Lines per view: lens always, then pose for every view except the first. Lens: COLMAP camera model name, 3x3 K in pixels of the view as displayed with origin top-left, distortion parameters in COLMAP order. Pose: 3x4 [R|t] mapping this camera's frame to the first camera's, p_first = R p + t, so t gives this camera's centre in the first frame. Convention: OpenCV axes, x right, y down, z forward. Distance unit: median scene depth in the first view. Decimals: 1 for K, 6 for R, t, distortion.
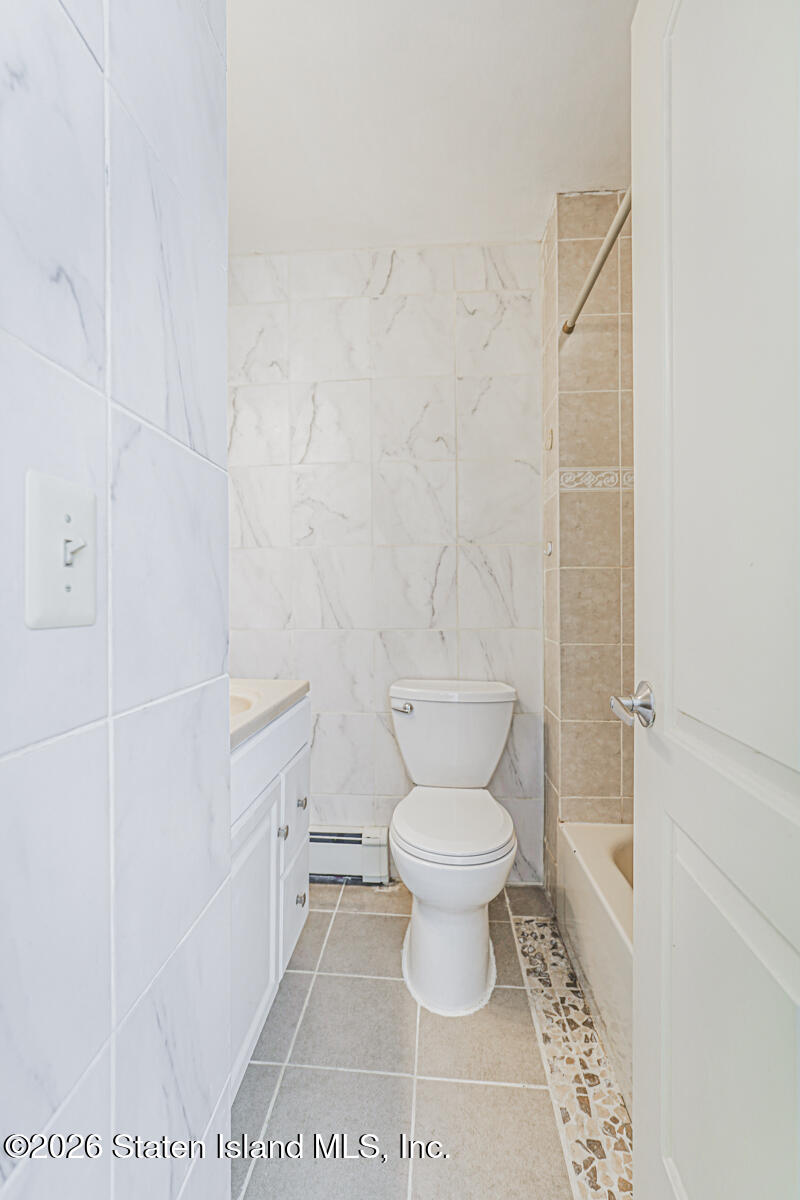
lens RADIAL K [[528.9, 0, 394.8], [0, 528.9, 598.2], [0, 0, 1]] dist [-0.014988, 0.008775]
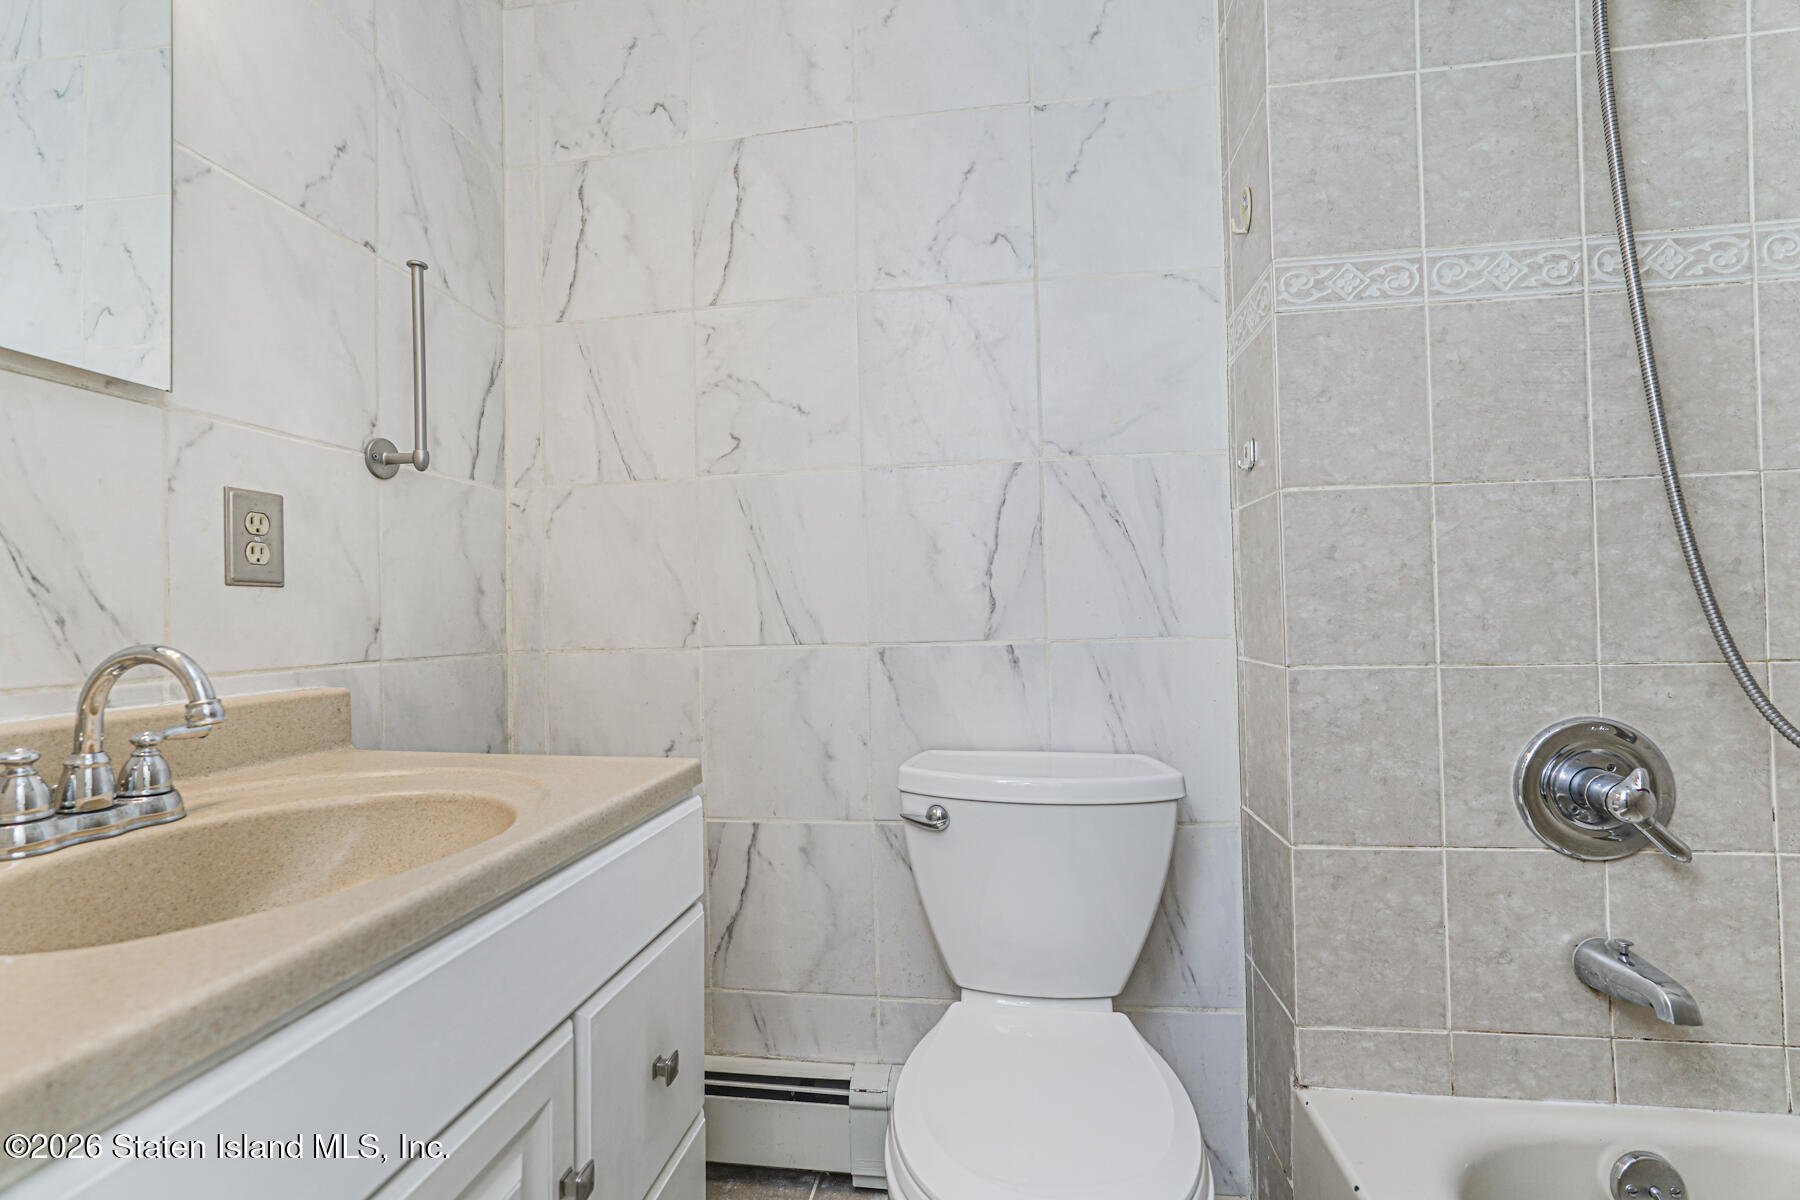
lens RADIAL K [[793.3, 0, 900.6], [0, 793.3, 605.9], [0, 0, 1]] dist [-0.014988, 0.008775]
pose [[0.997866, -0.019684, -0.062251, 0.035740], [0.019100, 0.999768, -0.009968, 0.033103], [0.062433, 0.008757, 0.998011, 0.301730]]
